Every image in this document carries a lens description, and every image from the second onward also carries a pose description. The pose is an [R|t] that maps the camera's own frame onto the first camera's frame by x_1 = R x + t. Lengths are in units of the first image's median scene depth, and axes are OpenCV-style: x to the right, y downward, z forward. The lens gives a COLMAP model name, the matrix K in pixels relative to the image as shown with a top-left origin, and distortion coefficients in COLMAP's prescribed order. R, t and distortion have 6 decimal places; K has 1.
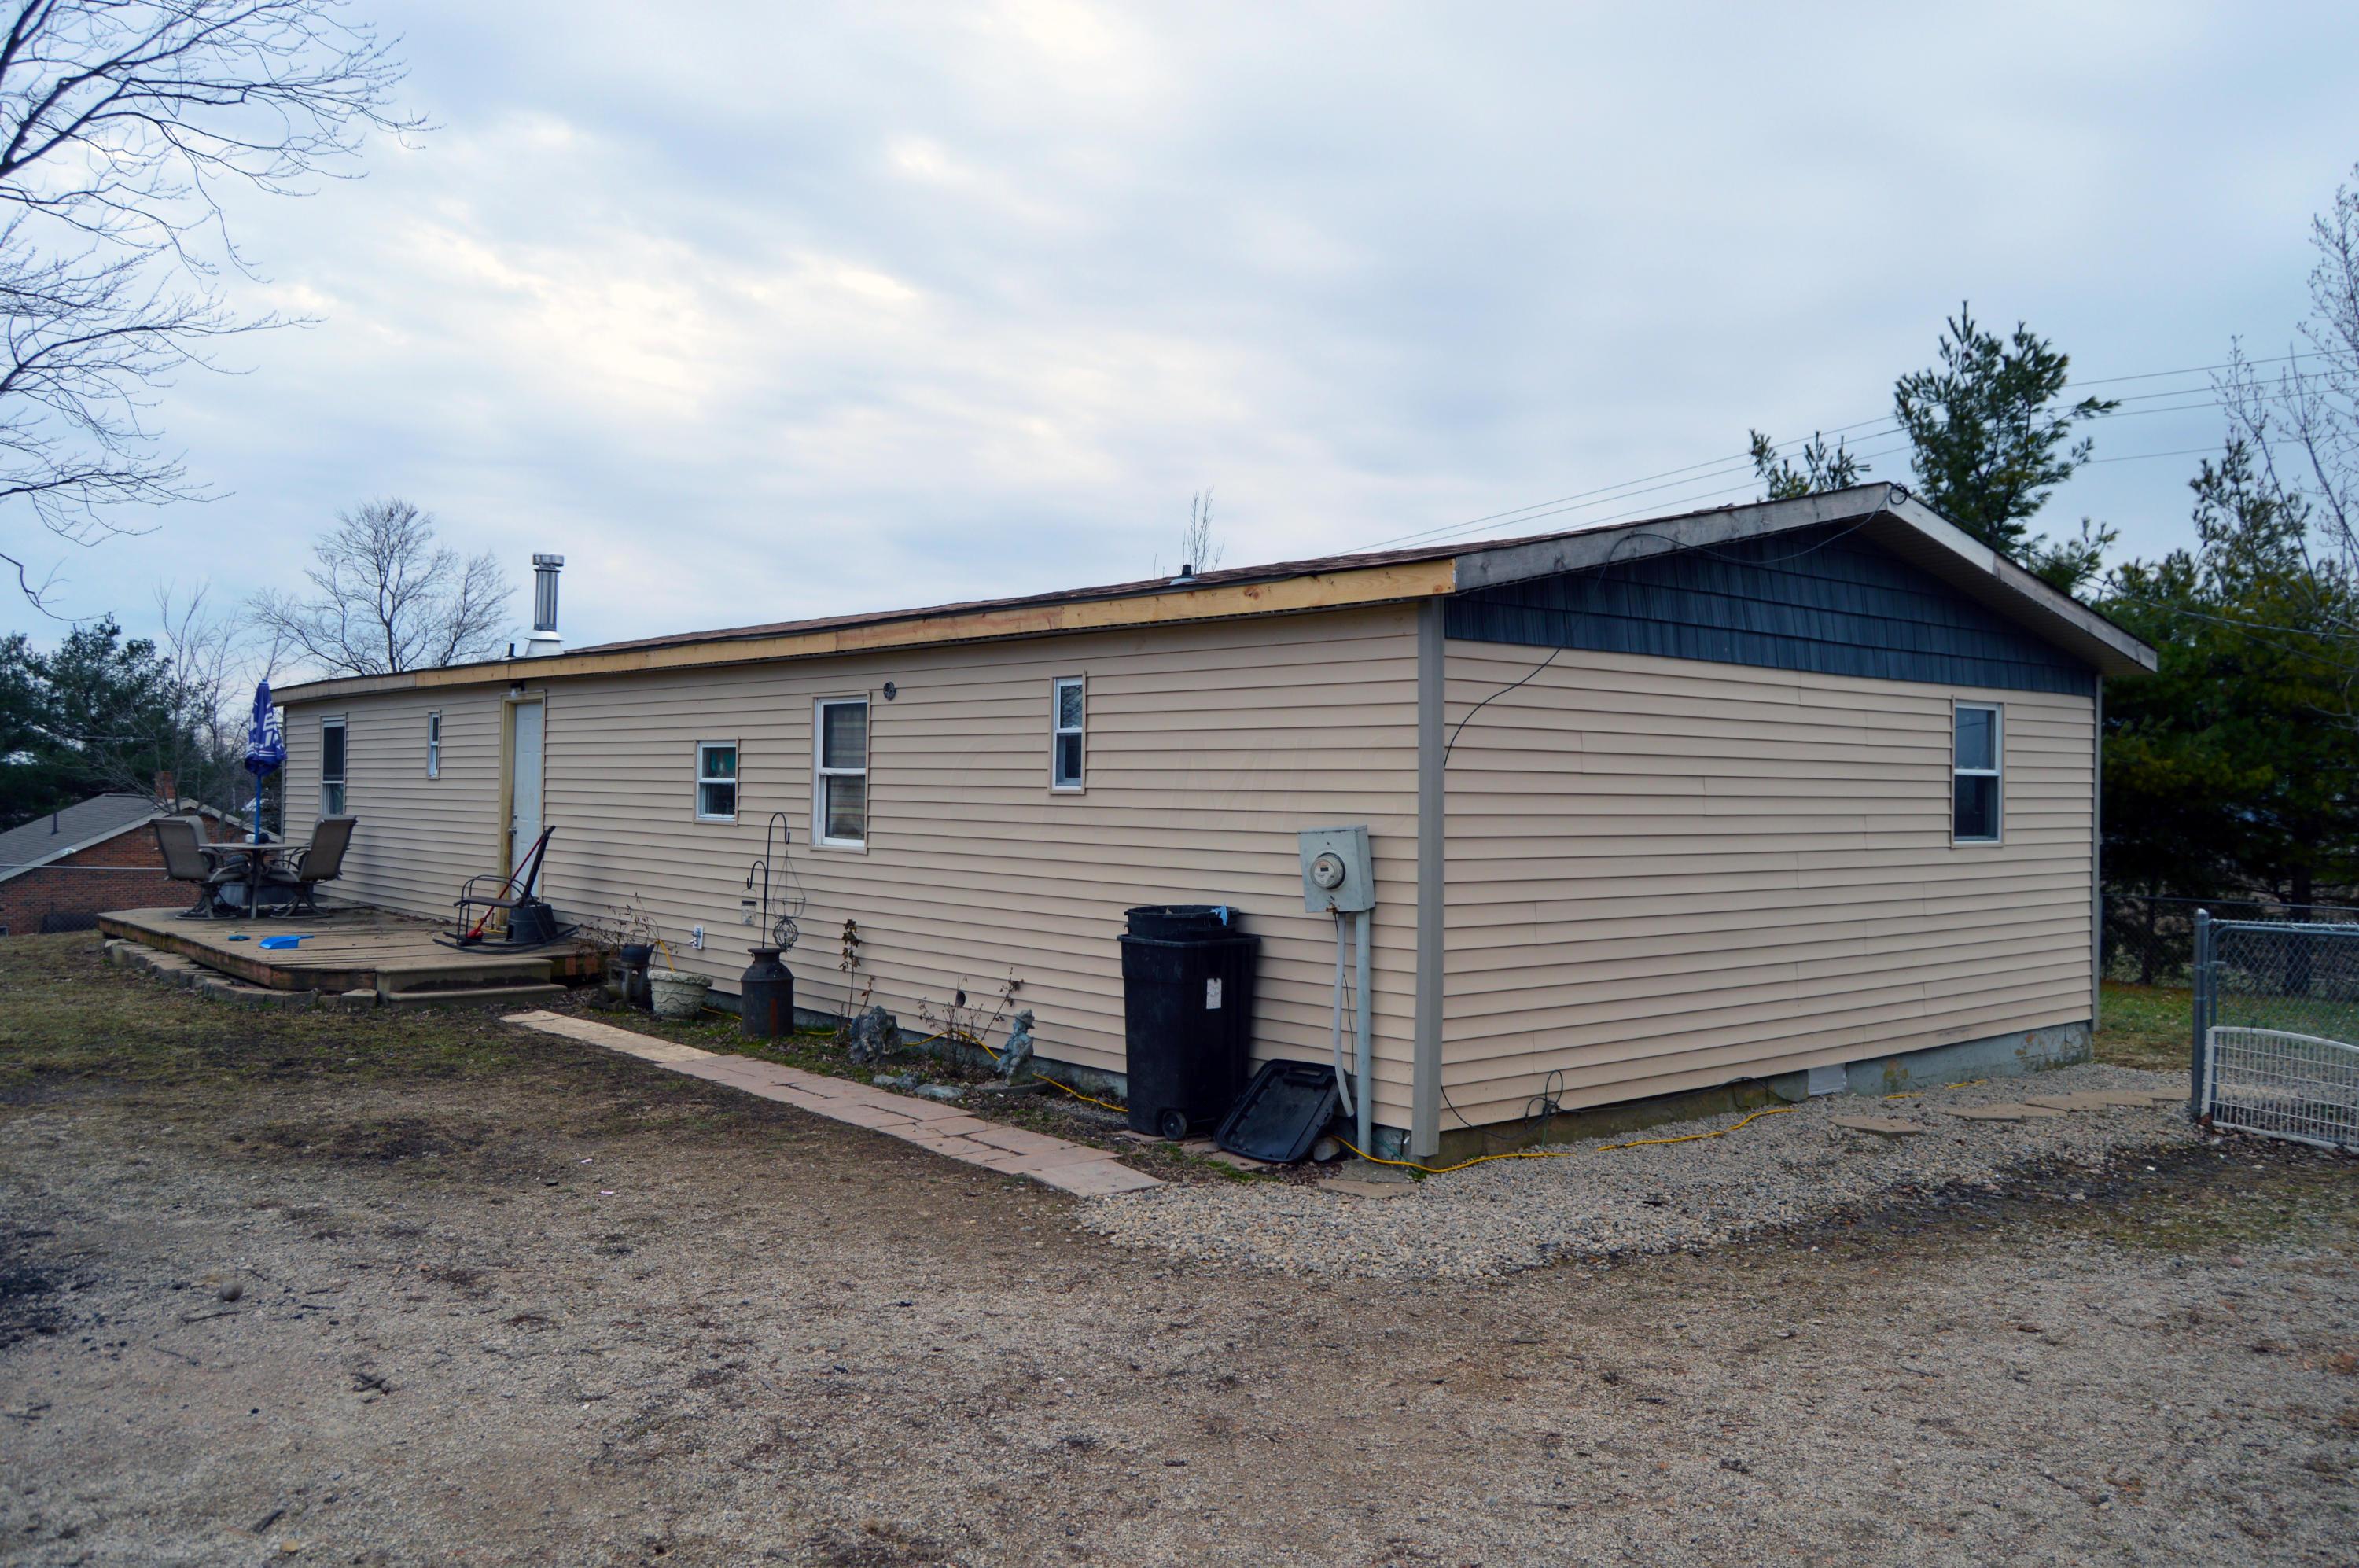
lens RADIAL K [[1809.7, 0, 1179.5], [0, 1809.7, 784.0], [0, 0, 1]] dist [-0.011860, 0.003586]
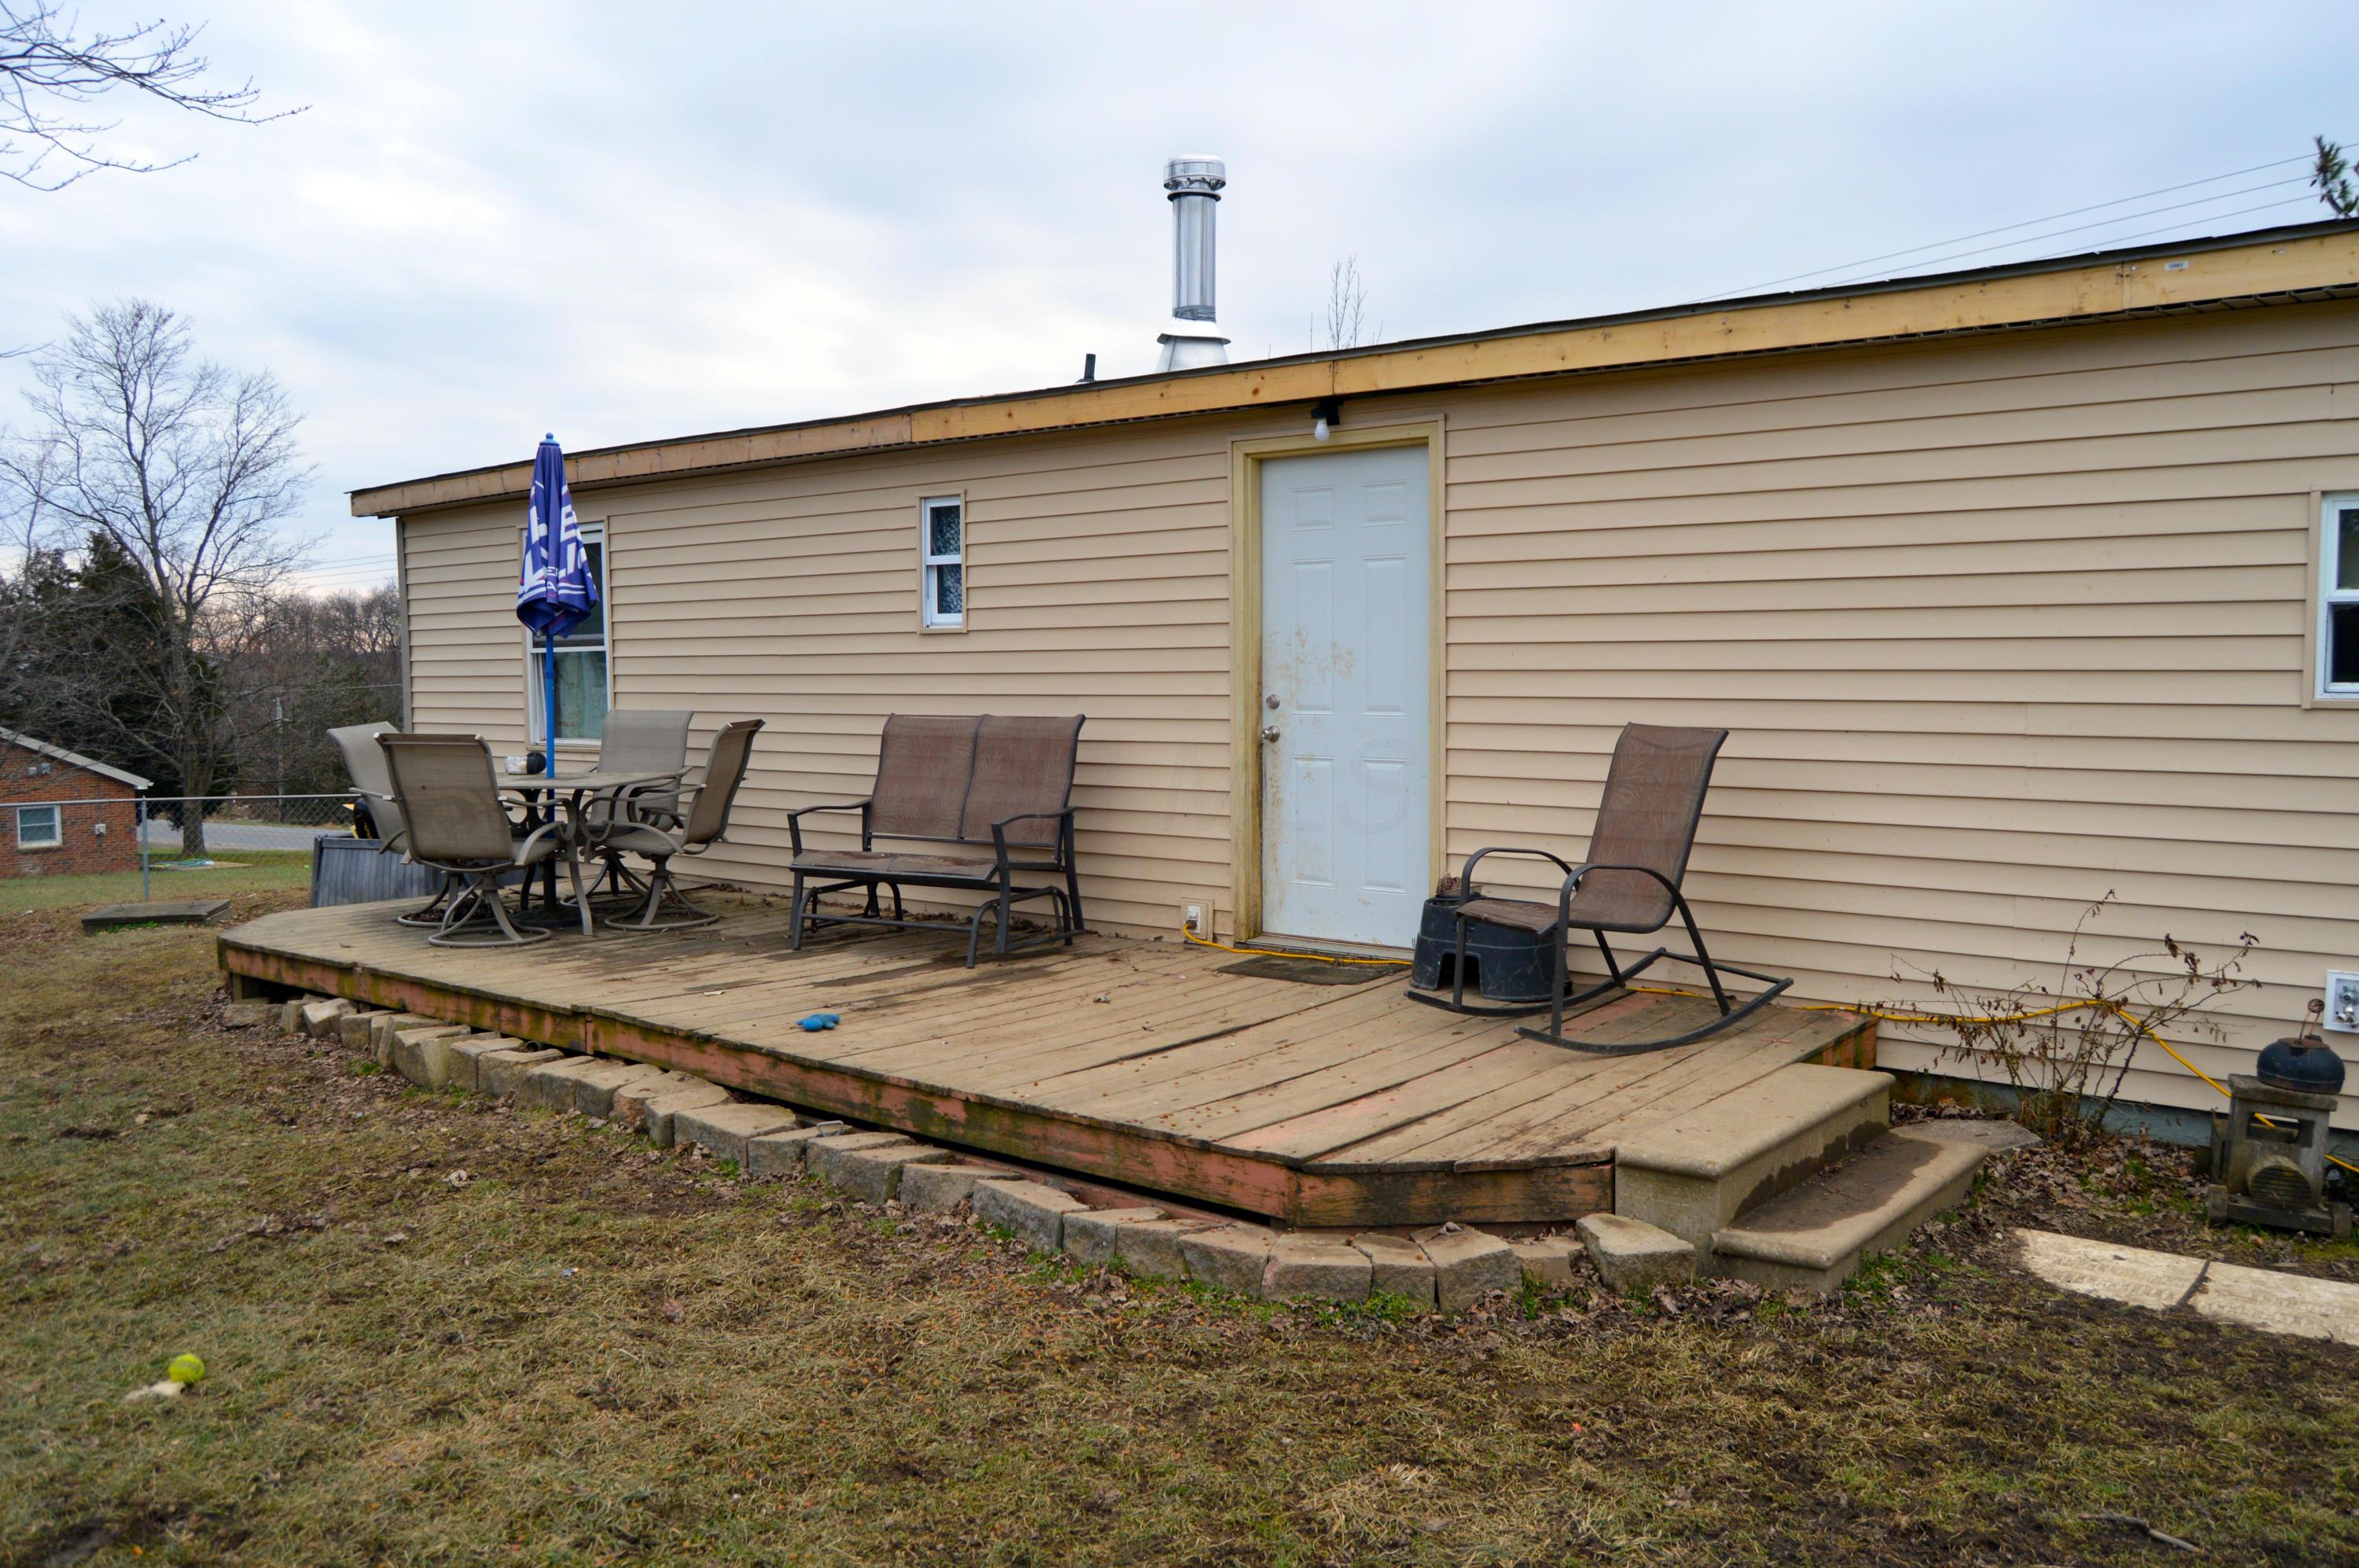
lens RADIAL K [[1809.7, 0, 1179.5], [0, 1809.7, 784.0], [0, 0, 1]] dist [-0.011860, 0.003586]
pose [[0.985833, -0.038330, 0.163292, -0.403301], [0.025663, 0.996545, 0.078988, 0.000995], [-0.165756, -0.073678, 0.983411, 0.468080]]
